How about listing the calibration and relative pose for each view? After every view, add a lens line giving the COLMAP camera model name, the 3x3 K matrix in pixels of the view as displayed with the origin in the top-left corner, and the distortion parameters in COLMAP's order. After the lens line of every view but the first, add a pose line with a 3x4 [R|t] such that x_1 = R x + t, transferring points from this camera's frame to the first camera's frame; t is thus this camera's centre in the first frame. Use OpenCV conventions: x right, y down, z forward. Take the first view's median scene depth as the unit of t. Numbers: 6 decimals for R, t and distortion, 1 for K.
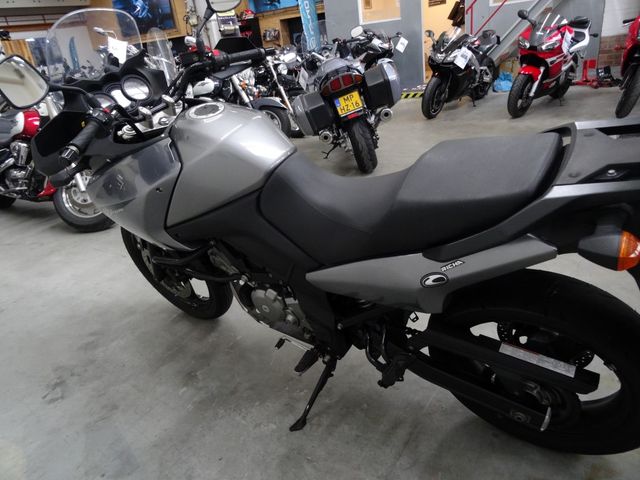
lens RADIAL K [[460.2, 0, 319.4], [0, 460.2, 242.7], [0, 0, 1]] dist [0.003058, -0.000847]
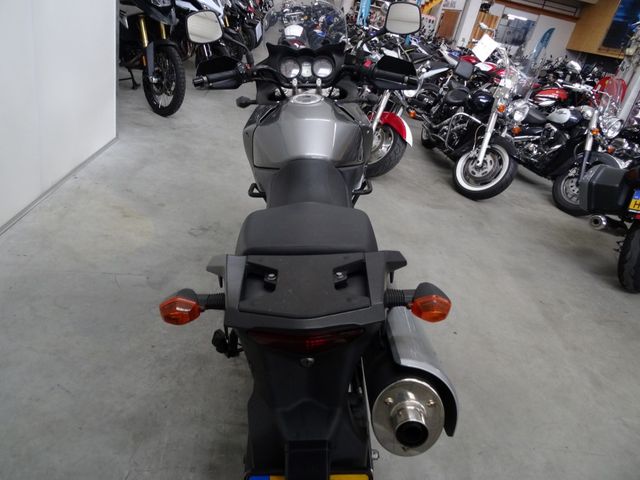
lens RADIAL K [[463.8, 0, 327.0], [0, 463.8, 239.1], [0, 0, 1]] dist [0.004370, 0.001116]
pose [[0.555703, 0.581066, -0.594607, 0.583831], [-0.577008, 0.784460, 0.227340, -0.244159], [0.598545, 0.216759, 0.771206, 0.116250]]
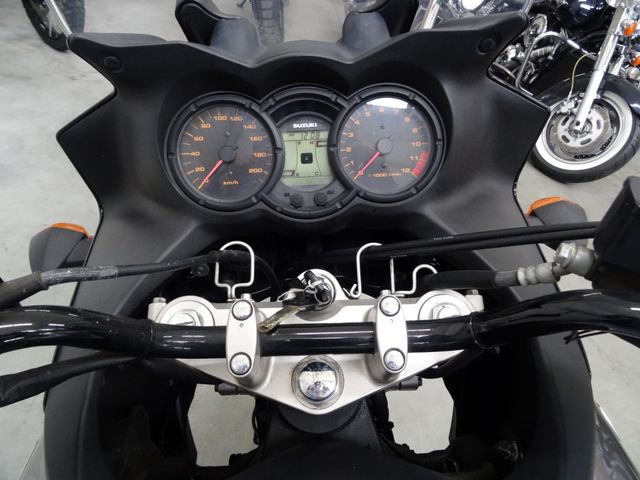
lens RADIAL K [[460.2, 0, 319.4], [0, 460.2, 242.7], [0, 0, 1]] dist [0.003058, -0.000847]
pose [[0.573081, 0.698707, -0.428237, -0.247333], [-0.557168, 0.715402, 0.421621, -0.354521], [0.600951, -0.003023, 0.799280, 0.709130]]
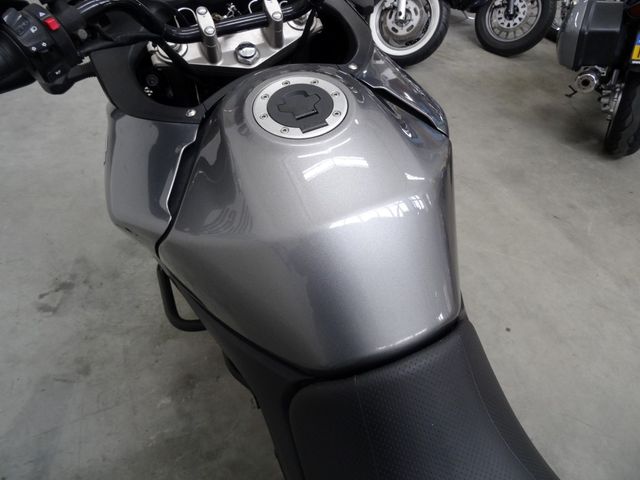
lens RADIAL K [[455.7, 0, 320.0], [0, 455.7, 240.0], [0, 0, 1]] dist [0.000645, 0.000511]
pose [[0.819045, 0.528439, -0.223422, -0.070046], [-0.429217, 0.822779, 0.372569, -0.270438], [0.380707, -0.209255, 0.900708, 0.506543]]
